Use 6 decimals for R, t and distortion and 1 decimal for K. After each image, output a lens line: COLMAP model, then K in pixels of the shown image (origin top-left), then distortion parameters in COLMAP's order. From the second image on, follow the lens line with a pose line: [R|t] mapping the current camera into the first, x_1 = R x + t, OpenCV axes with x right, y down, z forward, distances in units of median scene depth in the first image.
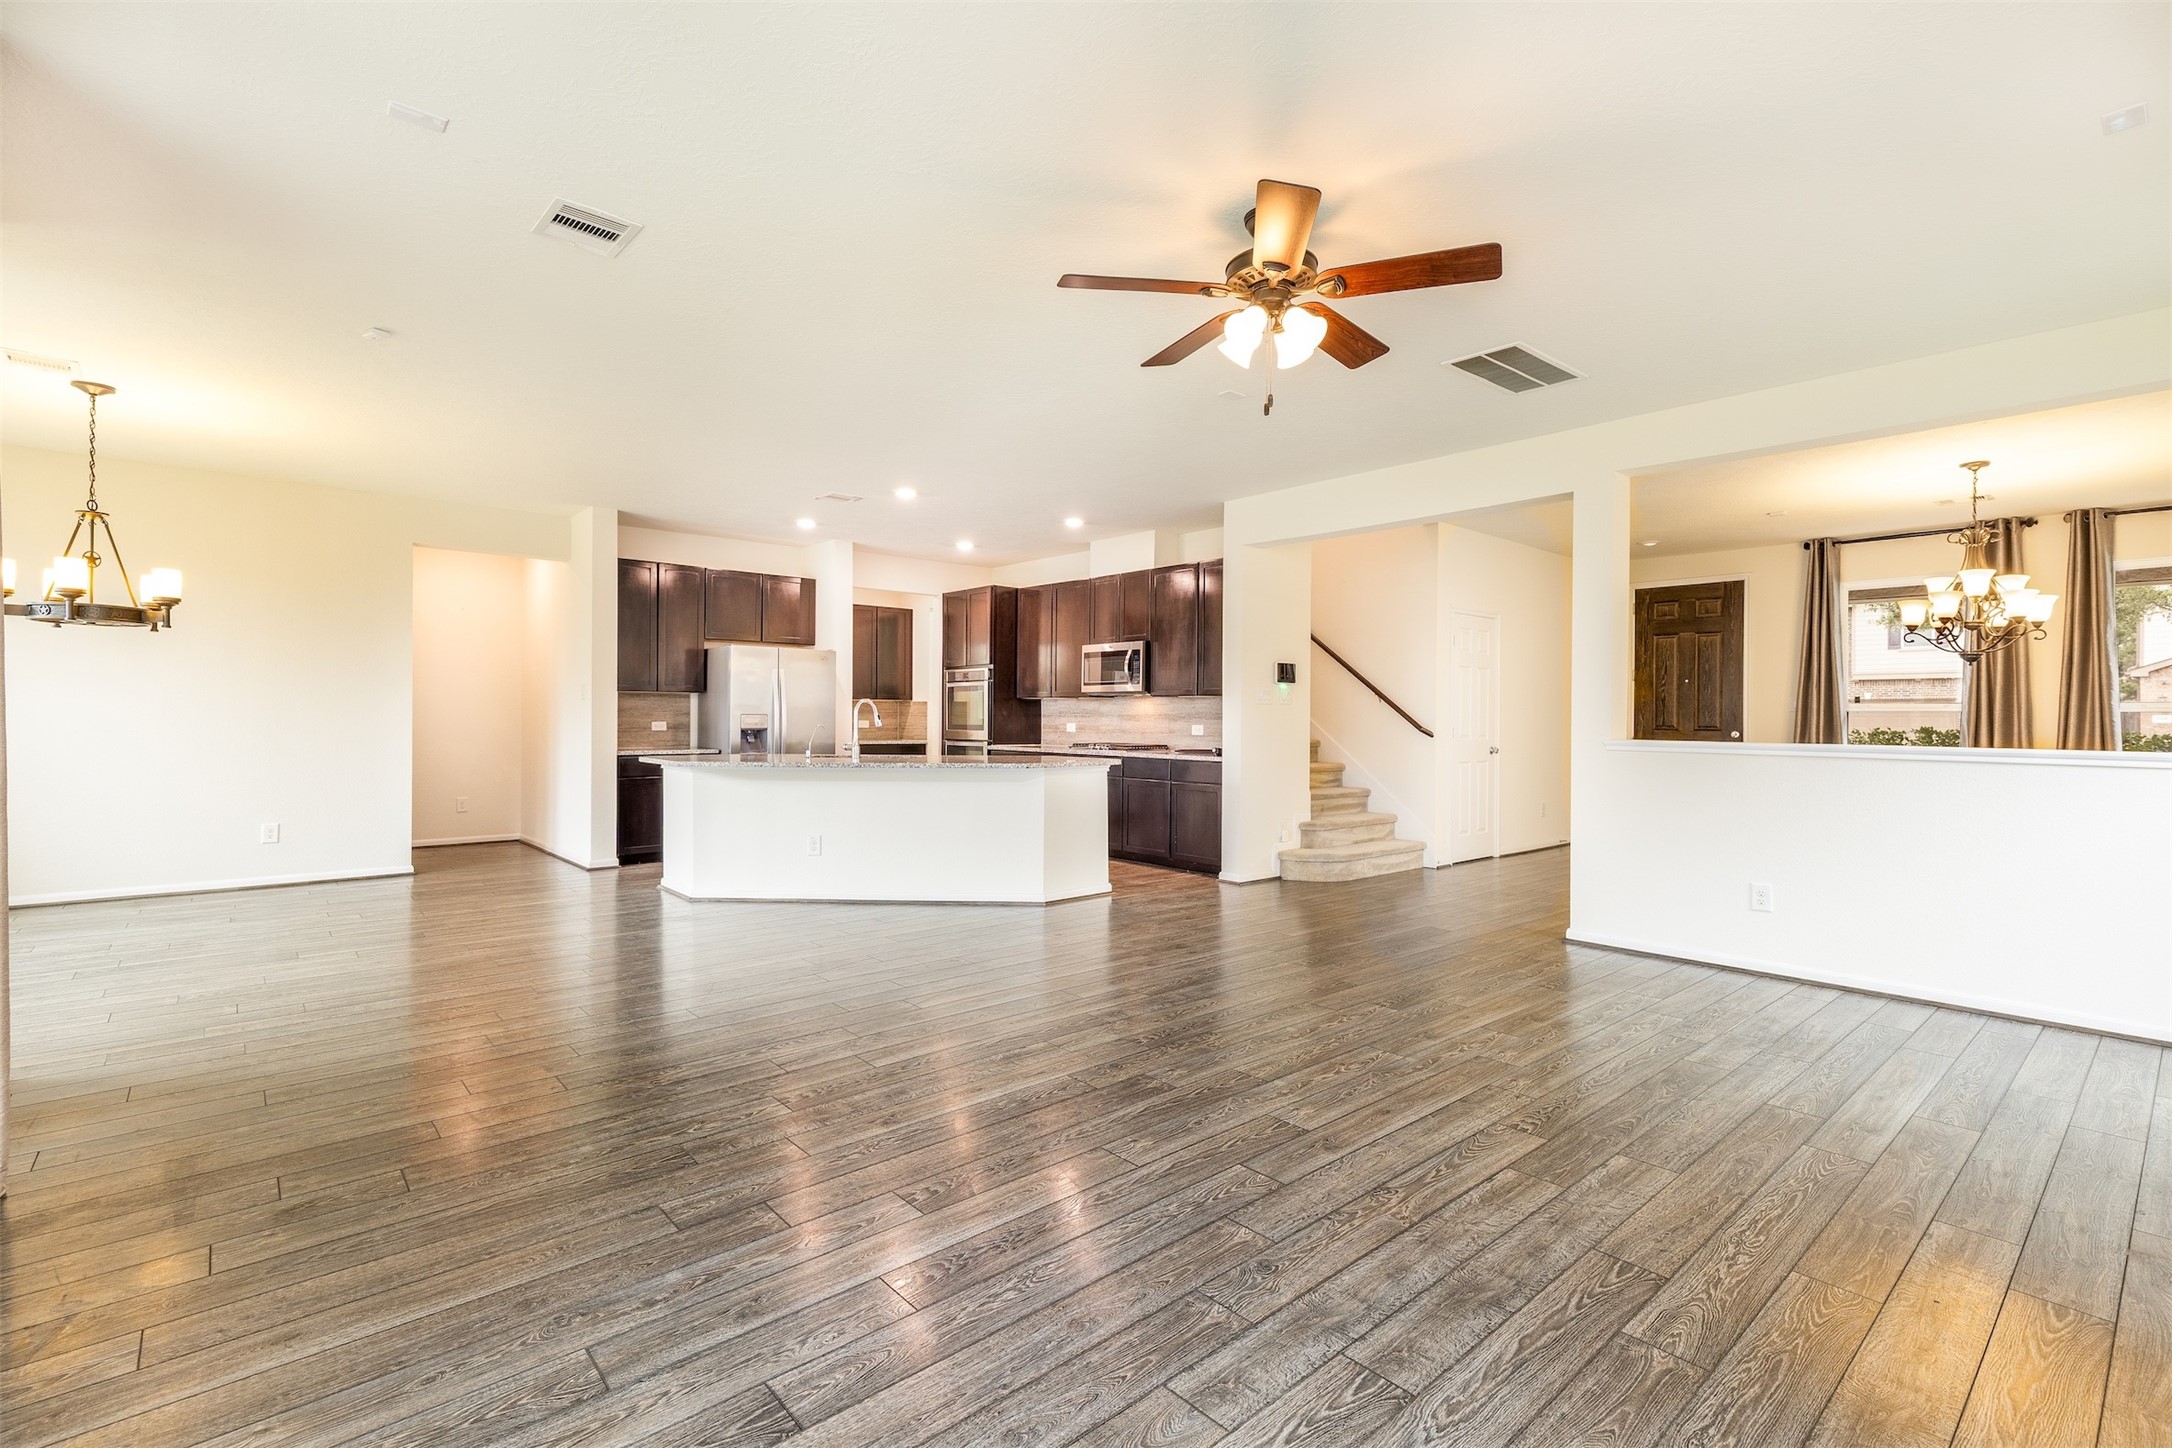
lens RADIAL K [[989.1, 0, 1101.1], [0, 989.1, 715.5], [0, 0, 1]] dist [0.002236, -0.000205]
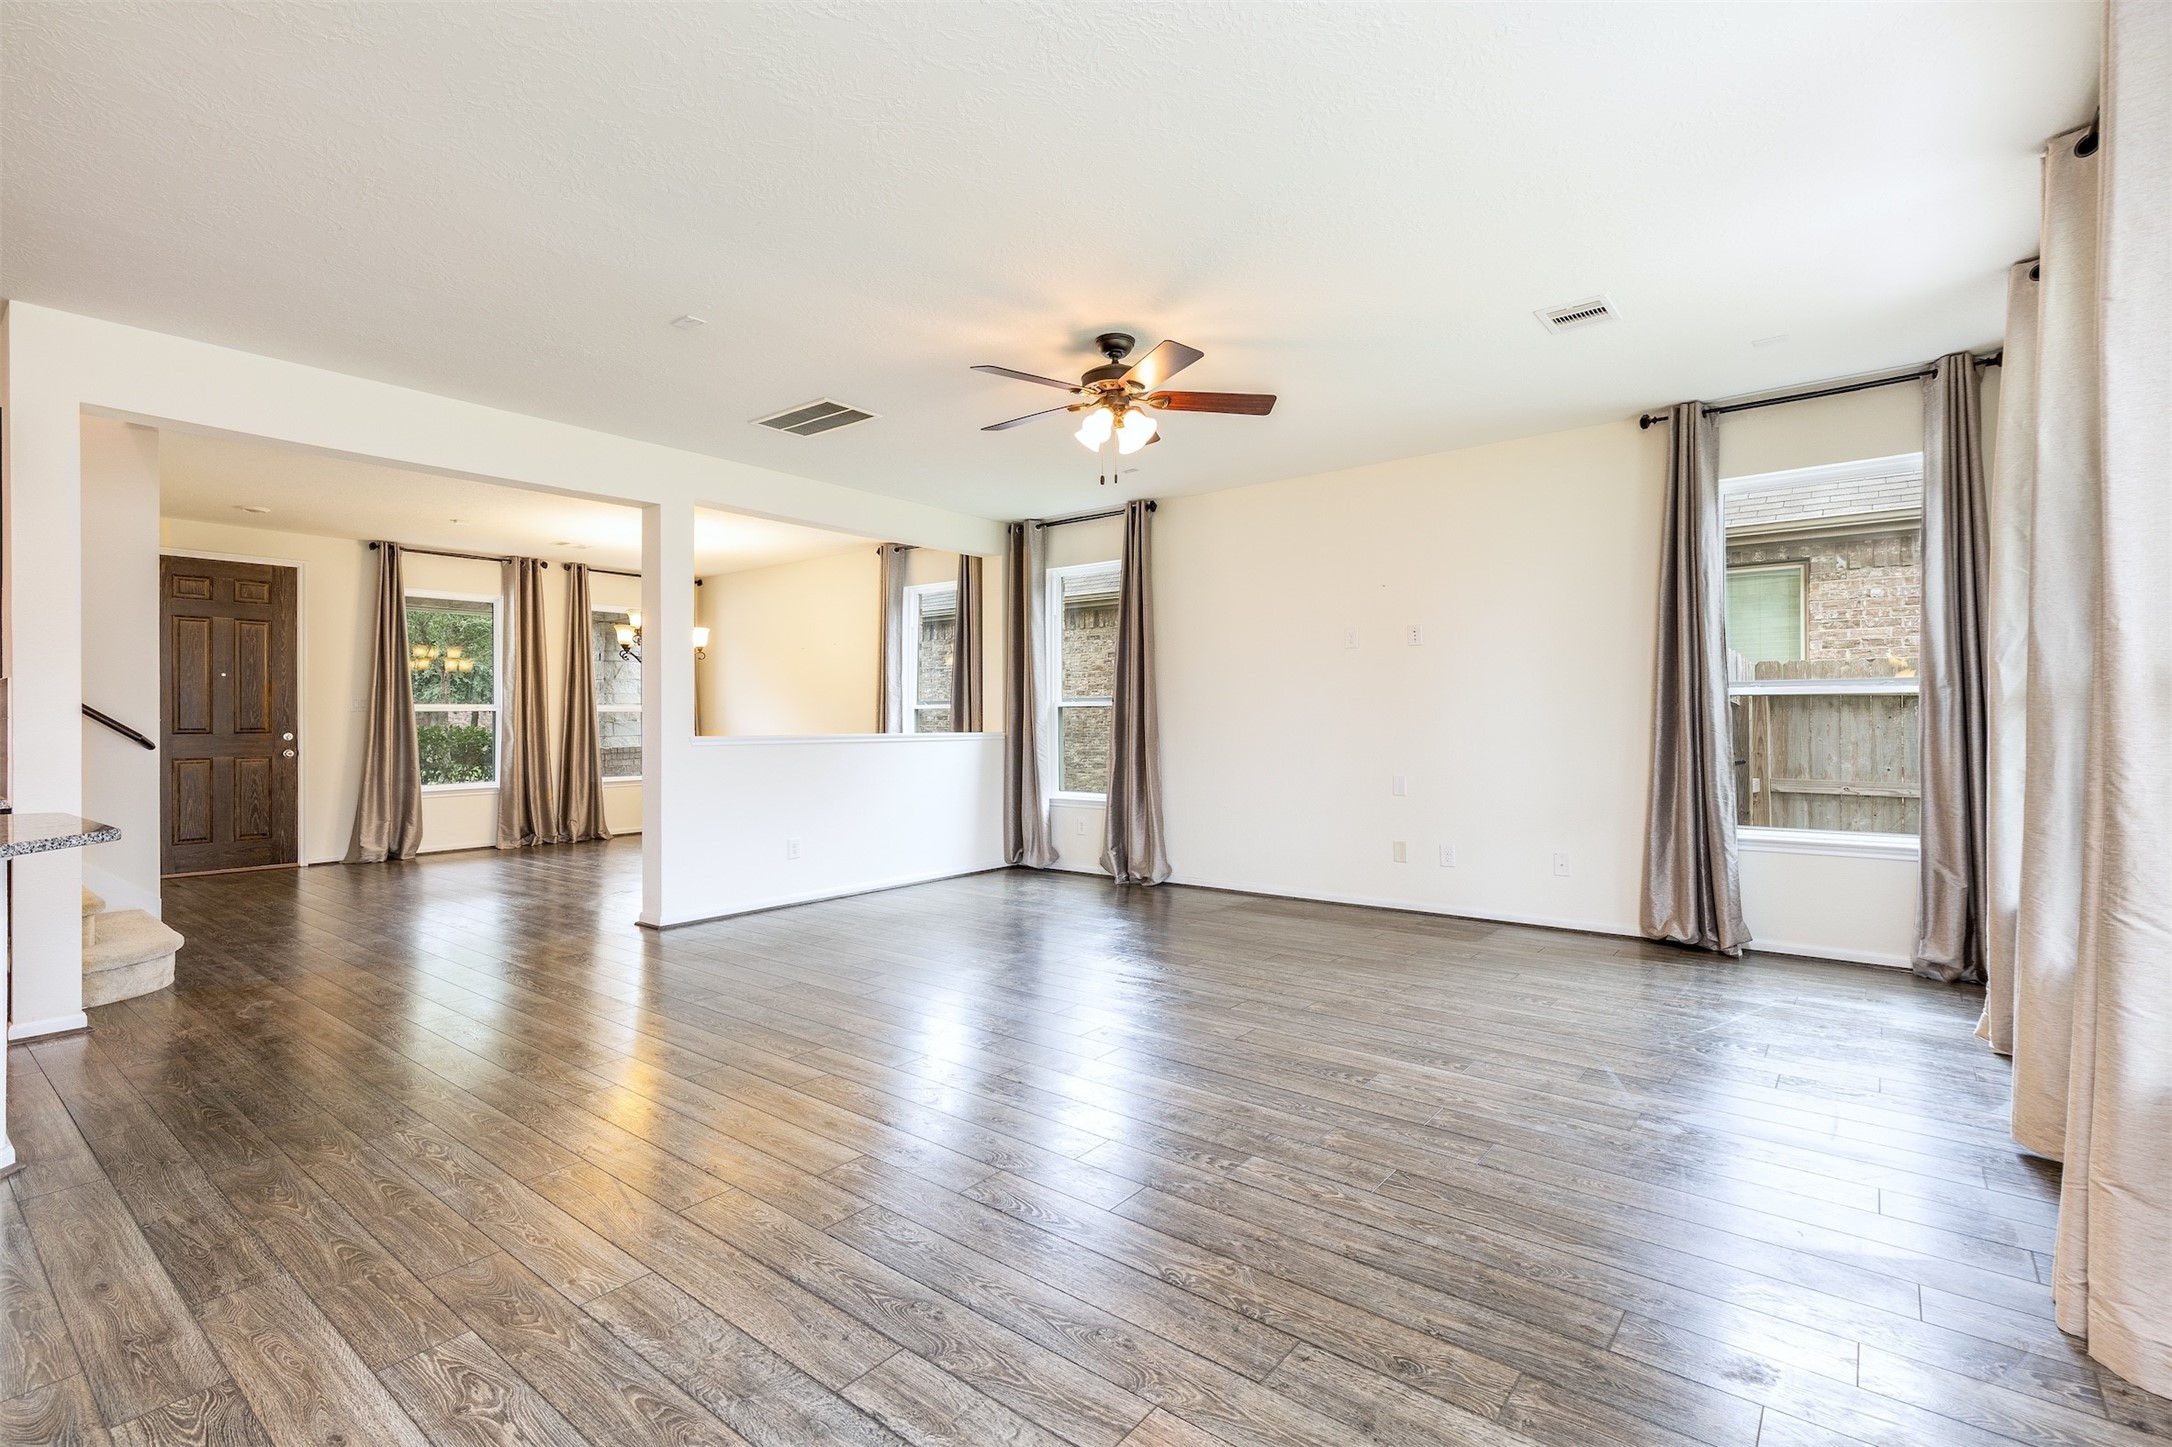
lens RADIAL K [[989.1, 0, 1100.6], [0, 989.1, 725.2], [0, 0, 1]] dist [0.002236, -0.000205]
pose [[-0.178682, -0.012087, 0.983833, -0.341254], [0.001820, 0.999919, 0.012615, -0.000924], [-0.983905, 0.004045, -0.178645, 0.378917]]
